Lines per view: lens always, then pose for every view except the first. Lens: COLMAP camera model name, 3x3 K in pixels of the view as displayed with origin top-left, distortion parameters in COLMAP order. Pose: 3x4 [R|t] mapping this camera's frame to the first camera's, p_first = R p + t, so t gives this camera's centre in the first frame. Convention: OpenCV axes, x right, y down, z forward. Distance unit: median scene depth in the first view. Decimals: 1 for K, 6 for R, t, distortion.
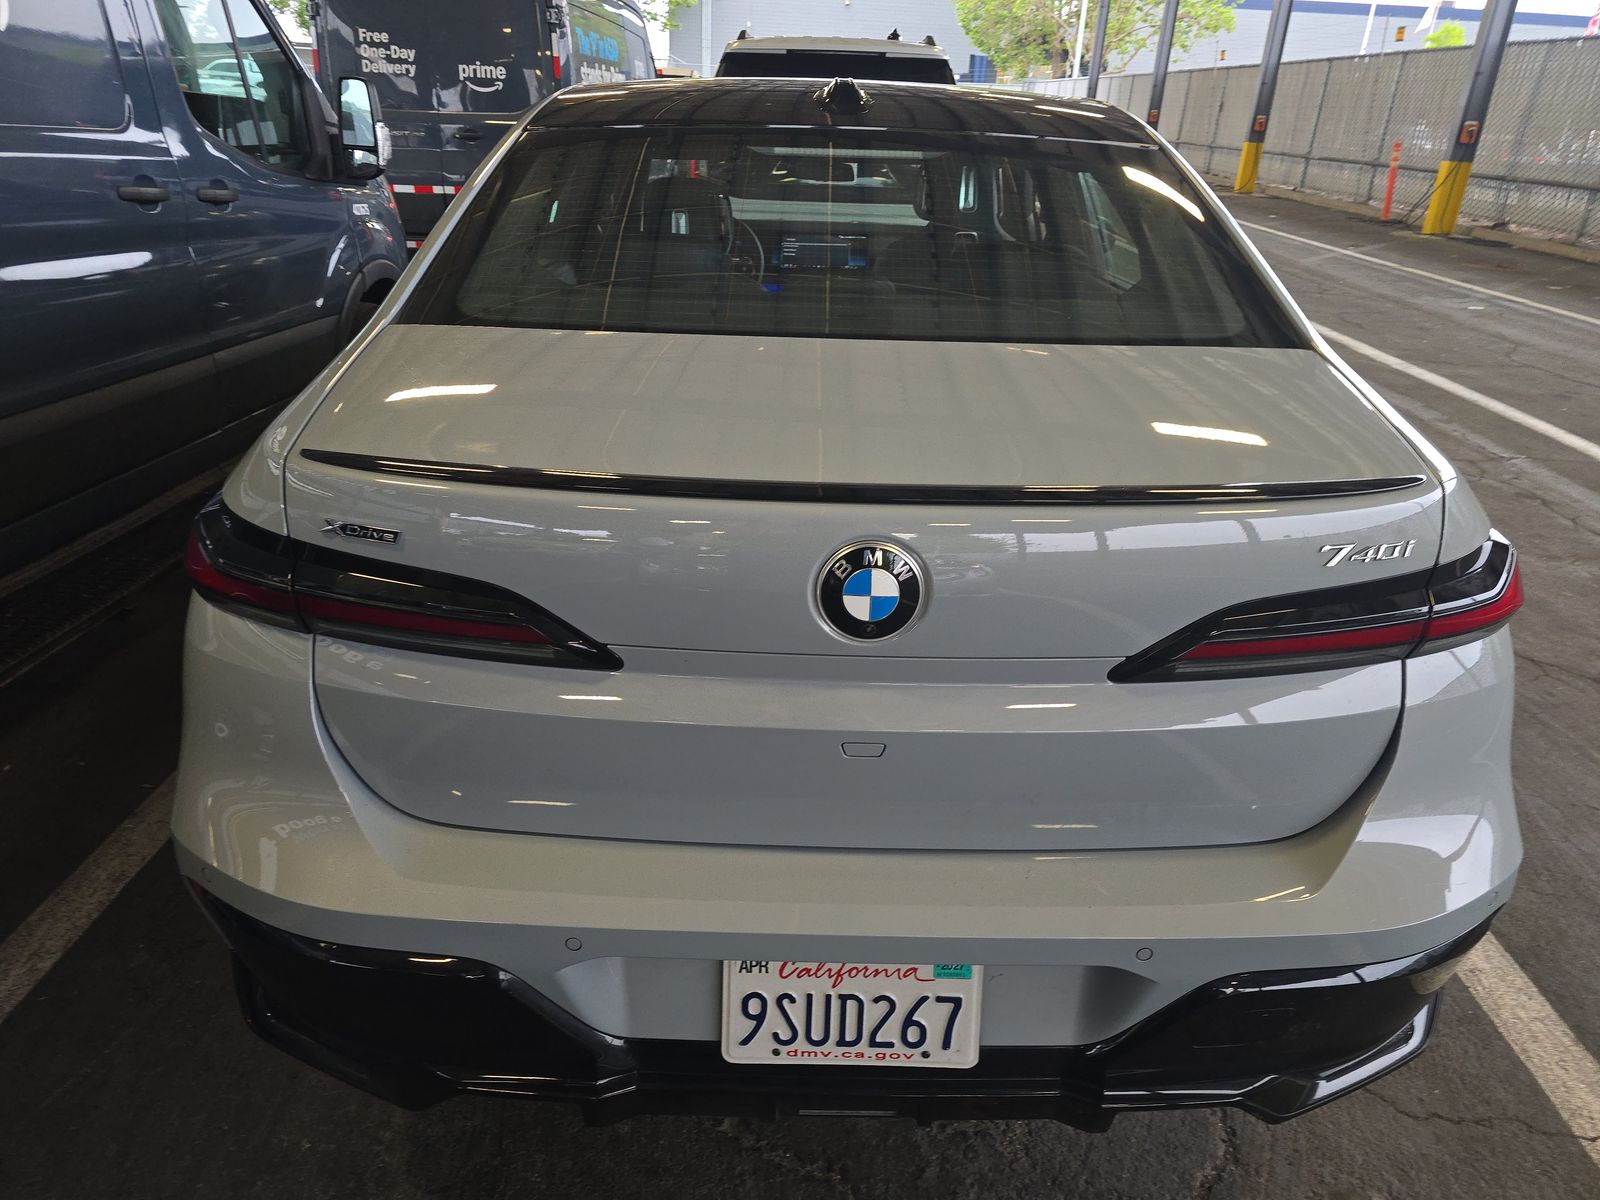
lens RADIAL K [[1066.9, 0, 802.9], [0, 1066.9, 603.7], [0, 0, 1]] dist [0.079520, -0.086306]
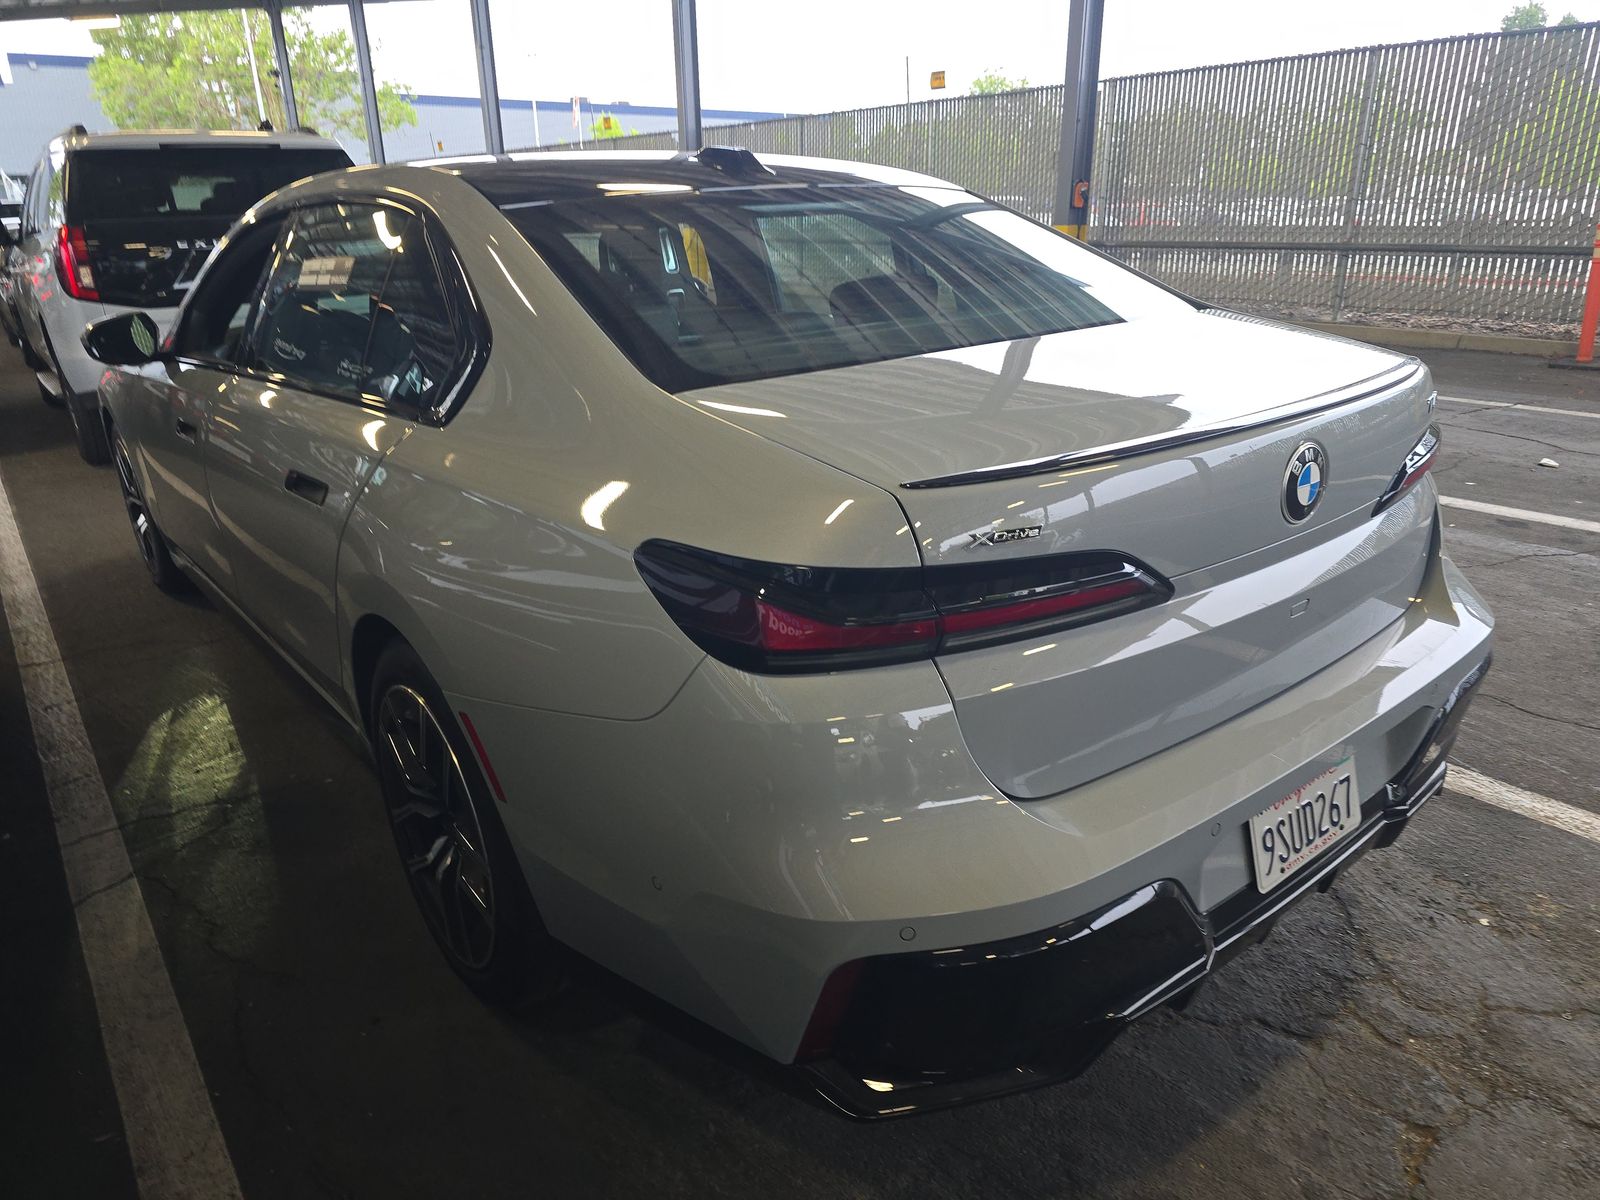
lens RADIAL K [[1066.9, 0, 802.9], [0, 1066.9, 603.7], [0, 0, 1]] dist [0.079520, -0.086306]
pose [[0.777085, -0.257458, 0.574329, -0.758708], [0.296029, 0.954784, 0.027470, -0.073075], [-0.555432, 0.148671, 0.818164, 0.115987]]
